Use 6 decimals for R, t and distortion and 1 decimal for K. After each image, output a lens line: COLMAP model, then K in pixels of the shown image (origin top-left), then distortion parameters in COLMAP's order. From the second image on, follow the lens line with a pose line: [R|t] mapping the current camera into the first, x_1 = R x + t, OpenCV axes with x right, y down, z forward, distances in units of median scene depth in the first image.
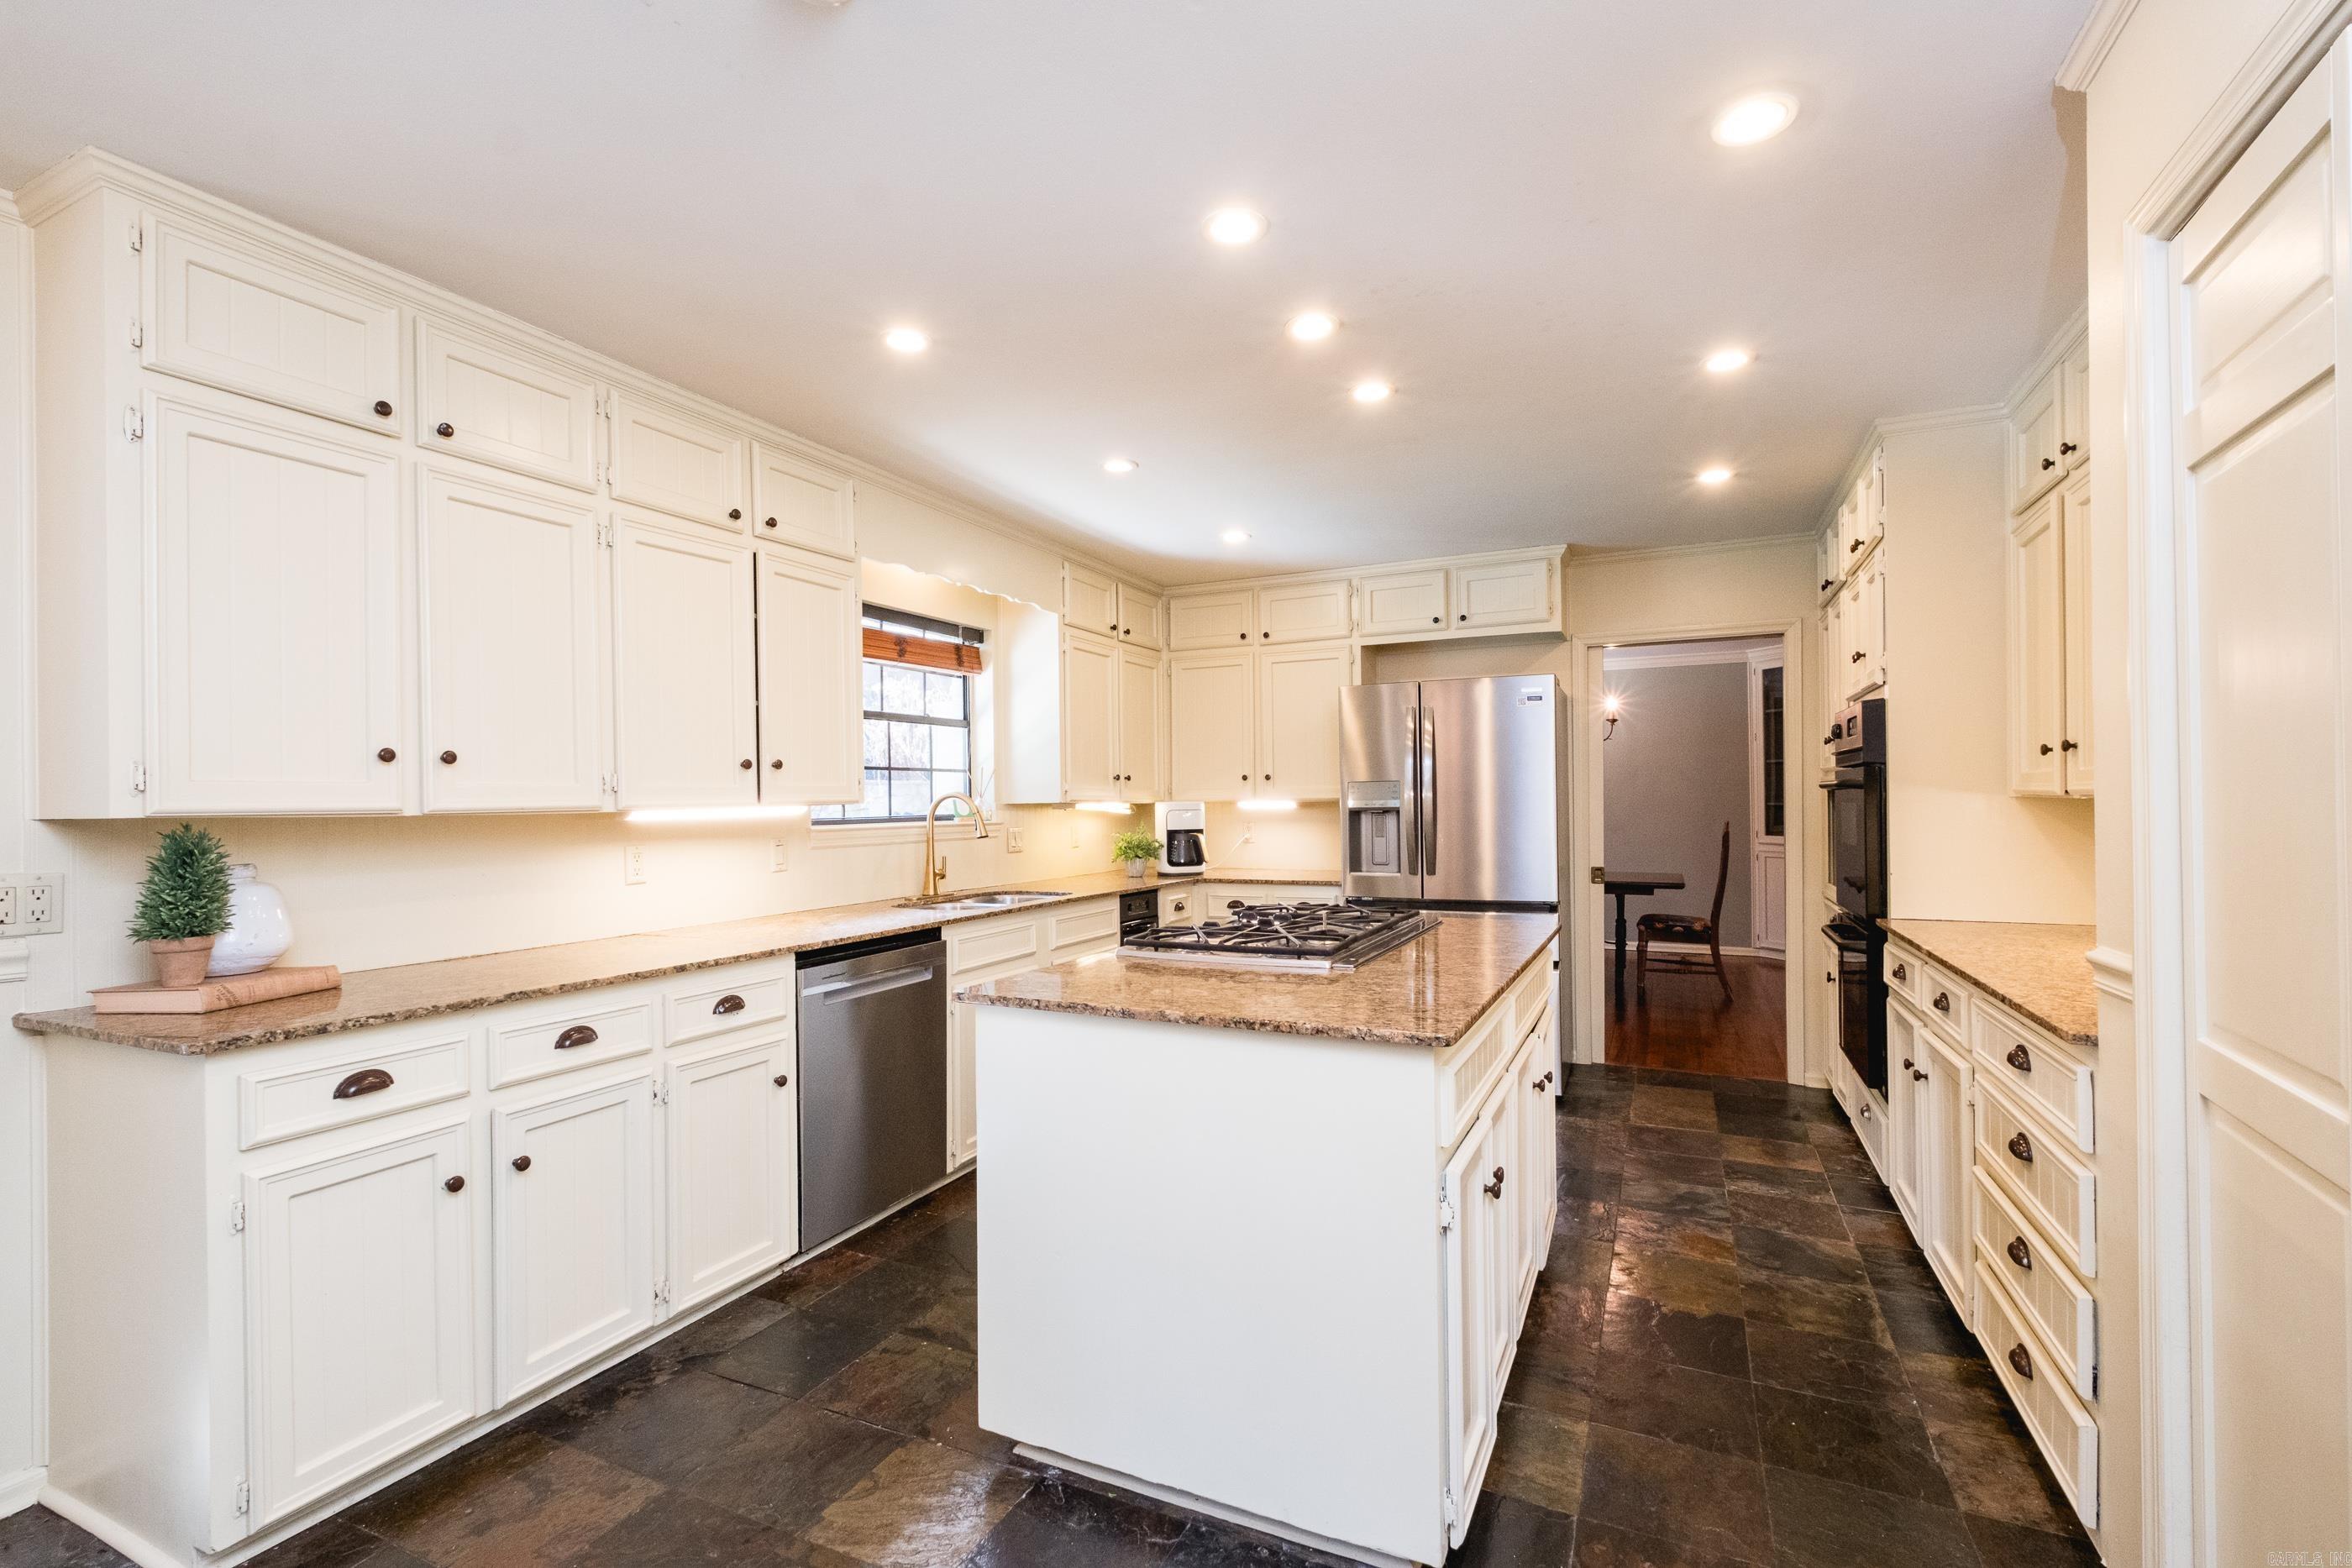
lens RADIAL K [[1017.8, 0, 1193.9], [0, 1017.8, 793.8], [0, 0, 1]] dist [-0.000661, -0.002383]
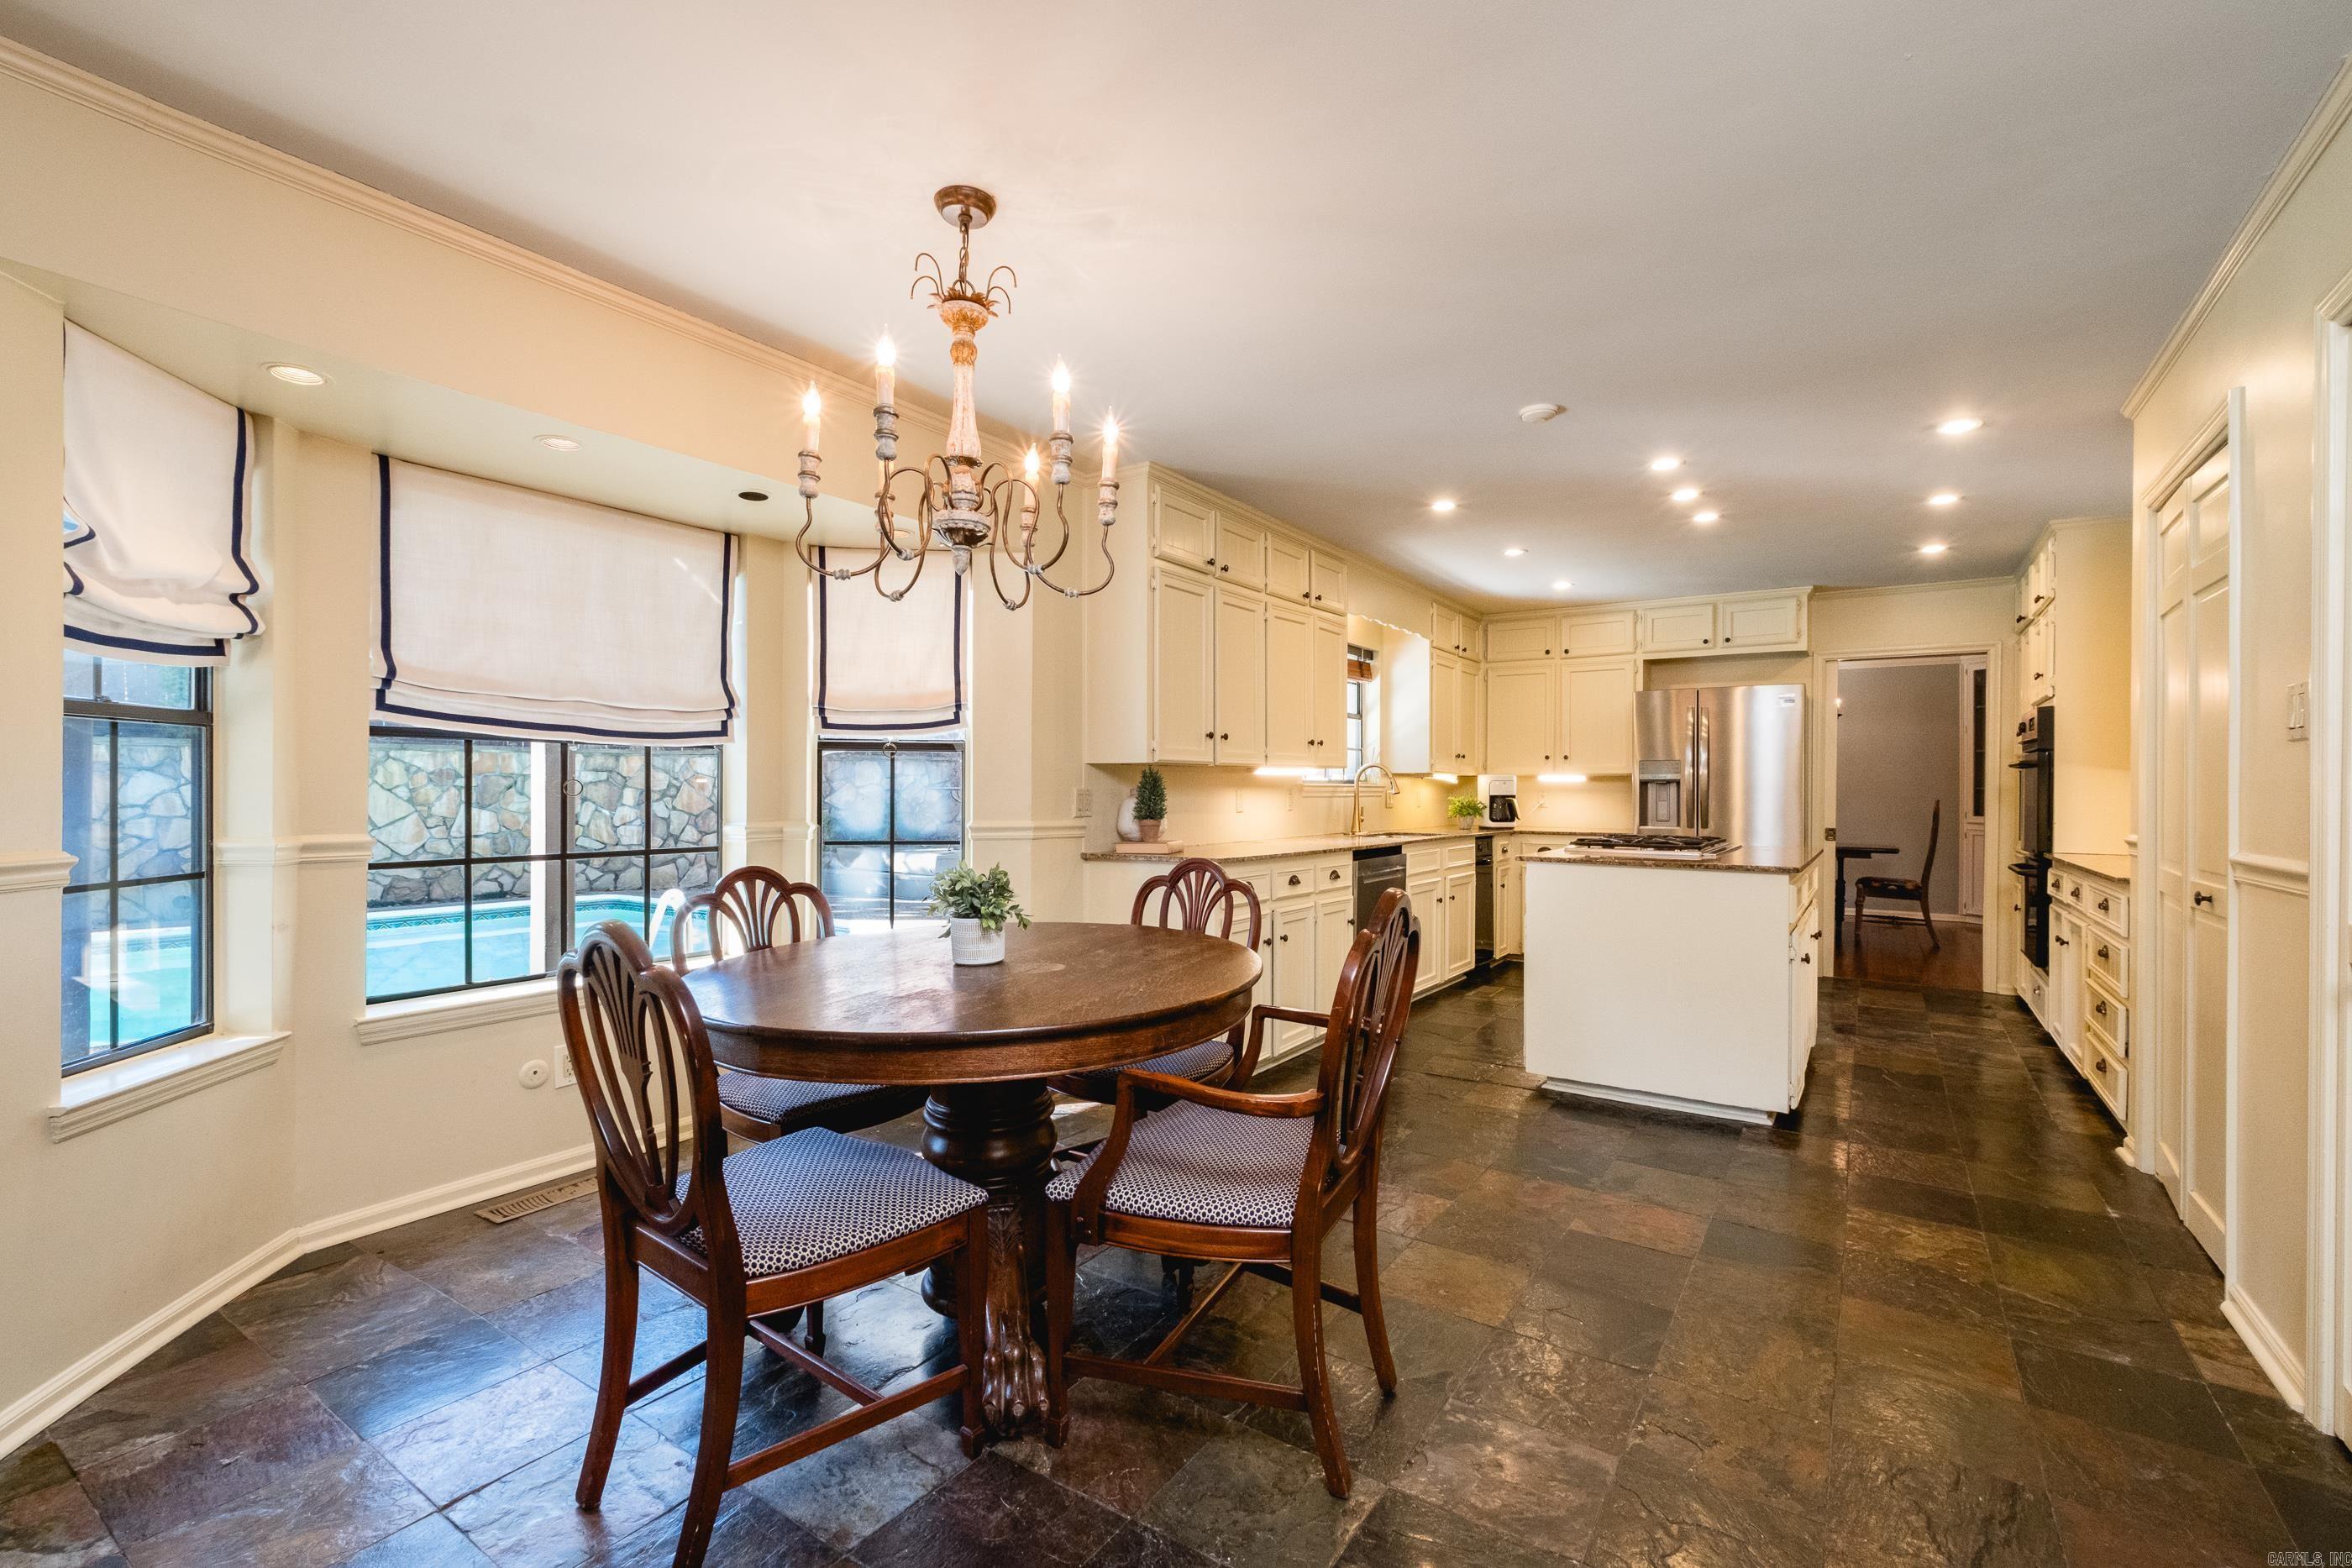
lens RADIAL K [[1017.8, 0, 1211.0], [0, 1017.8, 788.4], [0, 0, 1]] dist [-0.000661, -0.002383]
pose [[0.990296, 0.015680, -0.138087, -0.318613], [-0.014549, 0.999852, 0.009199, 0.030057], [0.138211, -0.007101, 0.990377, -0.612679]]
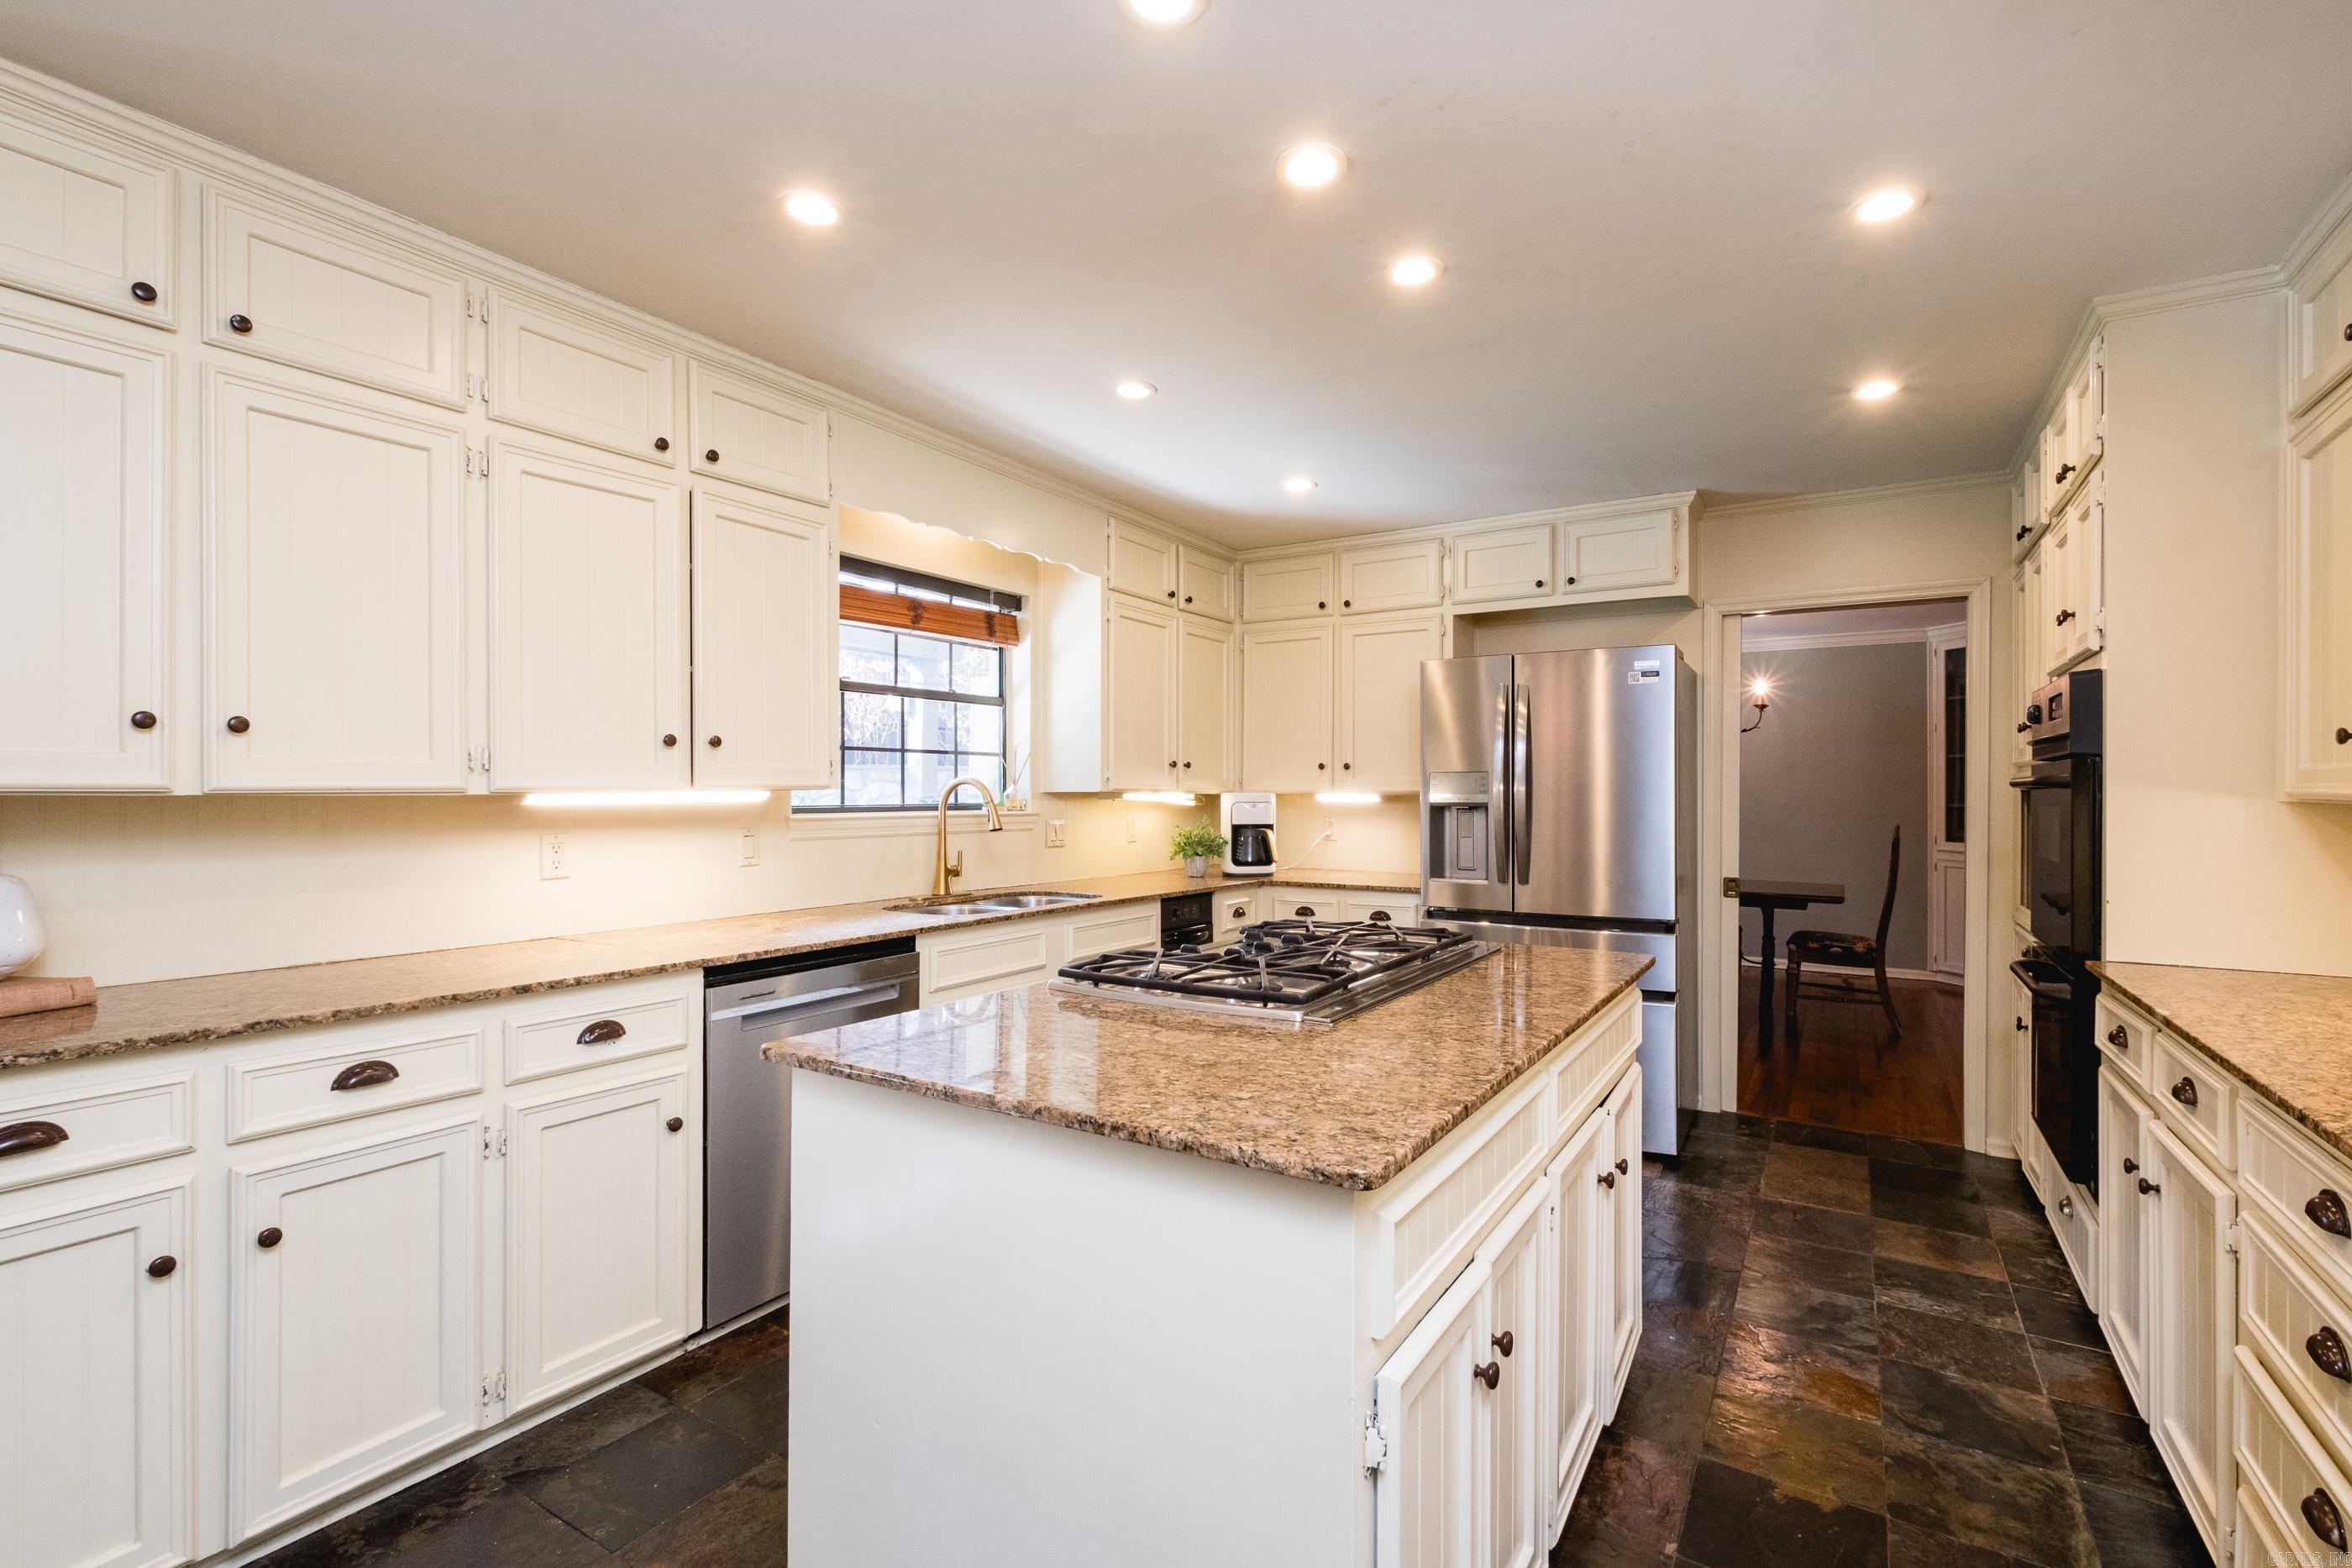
lens RADIAL K [[1017.8, 0, 1273.1], [0, 1017.8, 786.2], [0, 0, 1]] dist [-0.000661, -0.002383]
pose [[0.996897, 0.014020, -0.077455, 0.119642], [-0.013938, 0.999902, 0.001609, 0.000607], [0.077470, -0.000524, 0.996995, 0.190336]]
